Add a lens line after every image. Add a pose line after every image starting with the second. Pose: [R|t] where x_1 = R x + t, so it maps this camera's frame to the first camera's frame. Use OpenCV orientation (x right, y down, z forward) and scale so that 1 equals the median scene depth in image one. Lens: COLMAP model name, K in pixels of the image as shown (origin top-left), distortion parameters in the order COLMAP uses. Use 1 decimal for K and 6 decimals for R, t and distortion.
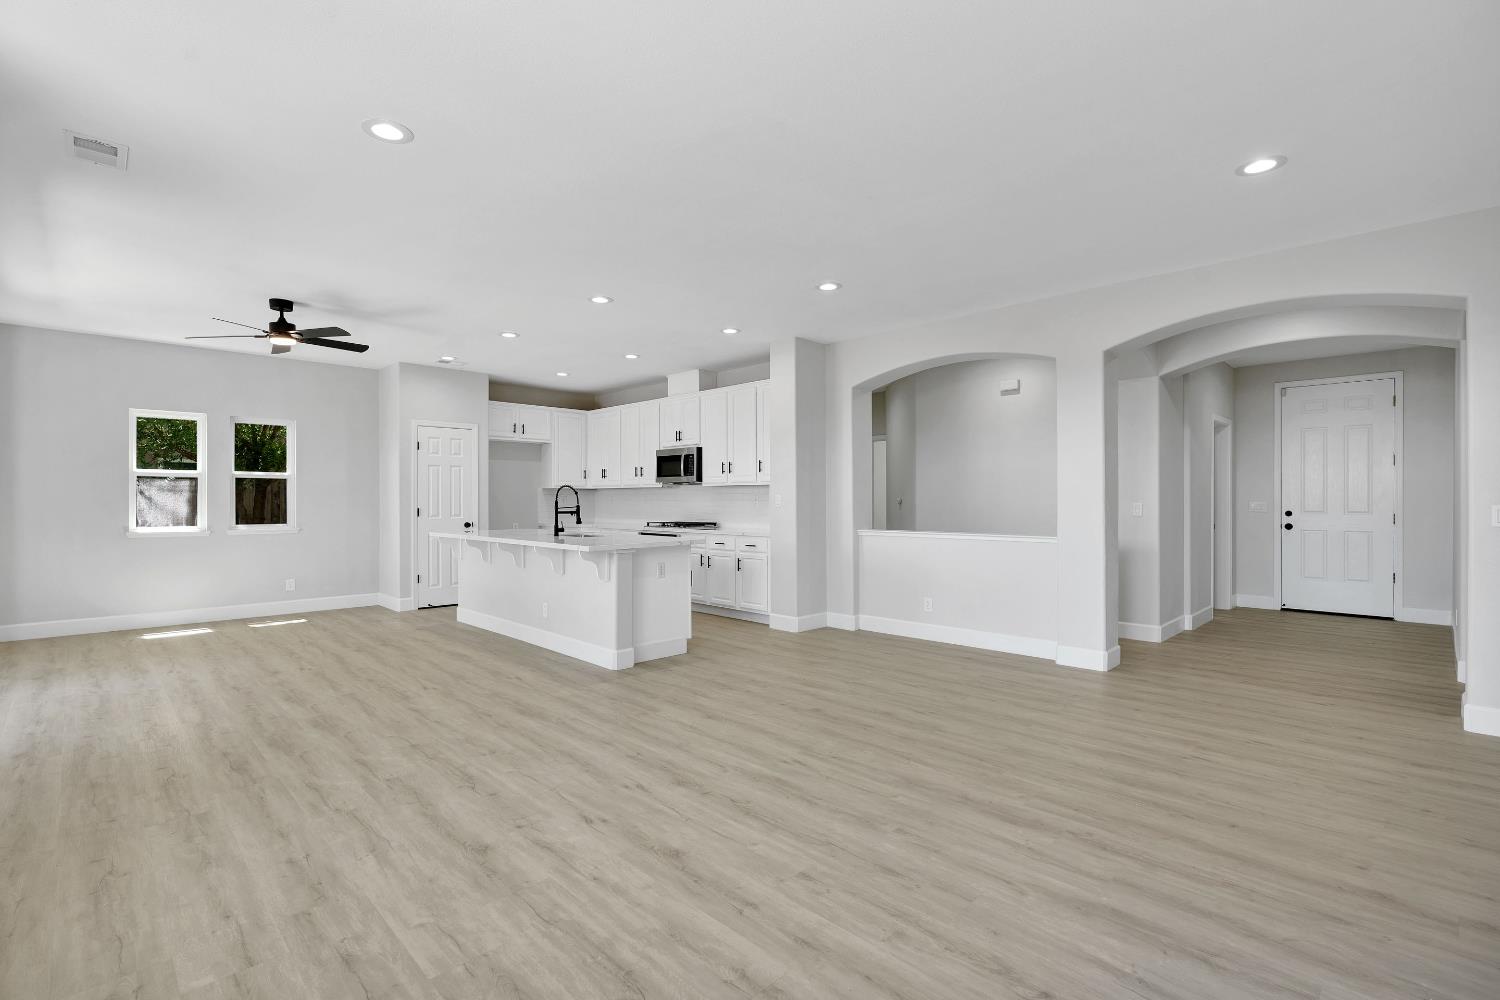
lens RADIAL K [[686.0, 0, 762.9], [0, 686.0, 506.9], [0, 0, 1]] dist [-0.026099, 0.011905]
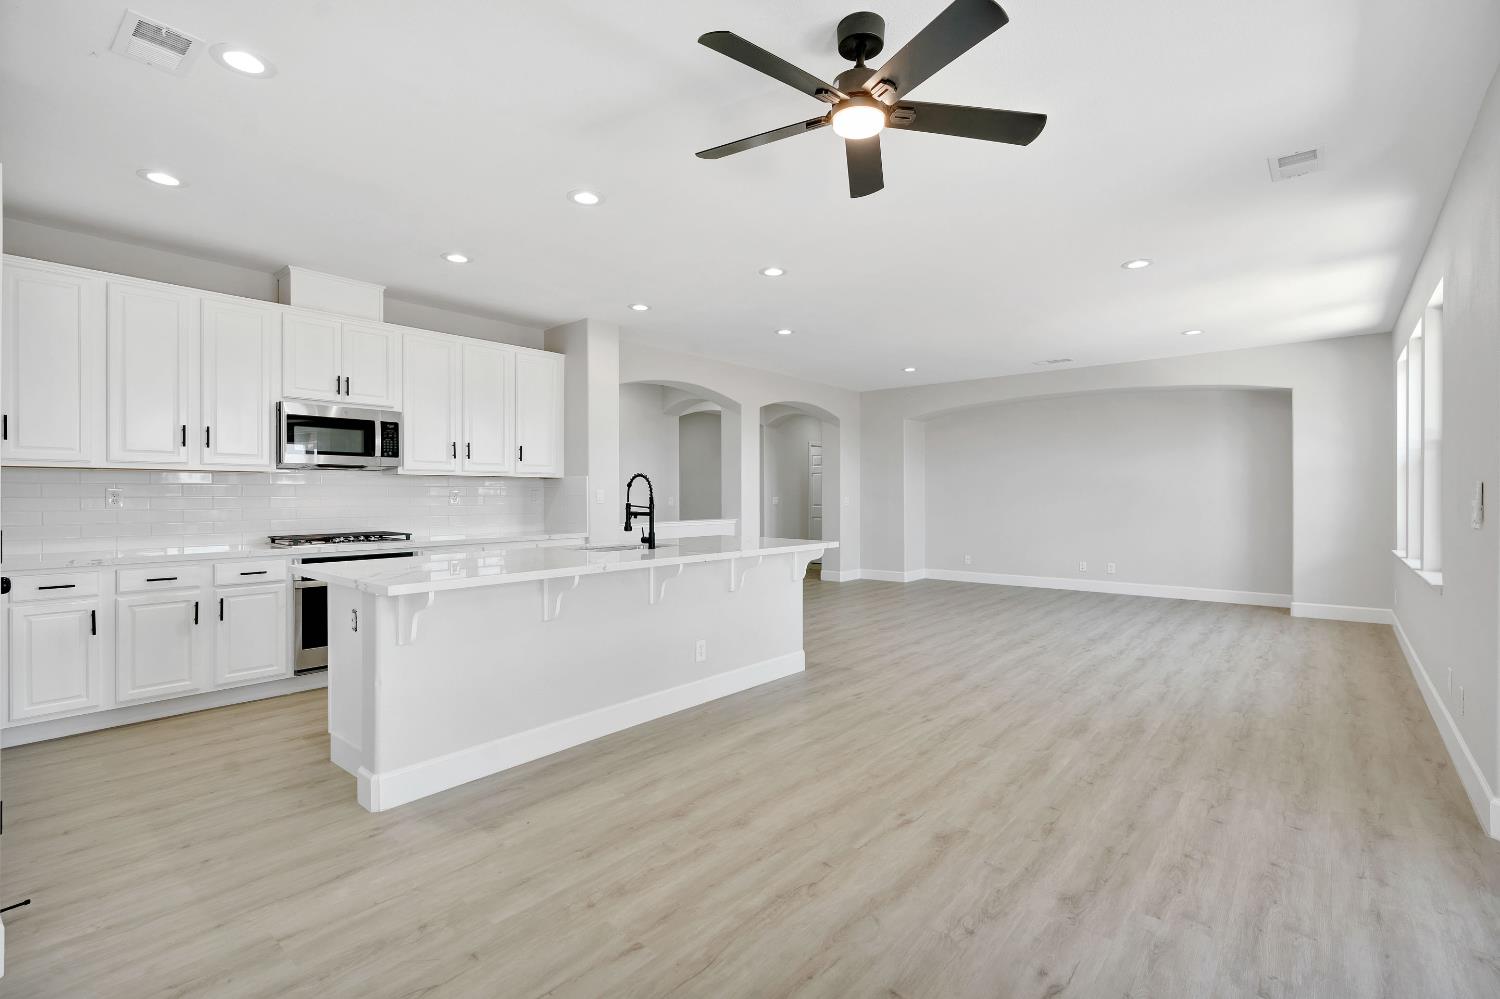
lens RADIAL K [[684.1, 0, 748.4], [0, 684.1, 494.7], [0, 0, 1]] dist [0.000242, 0.000157]
pose [[-0.076439, 0.001373, 0.997073, -0.851023], [0.011697, 0.999931, -0.000480, -0.008162], [-0.997006, 0.011626, -0.076450, 0.827824]]
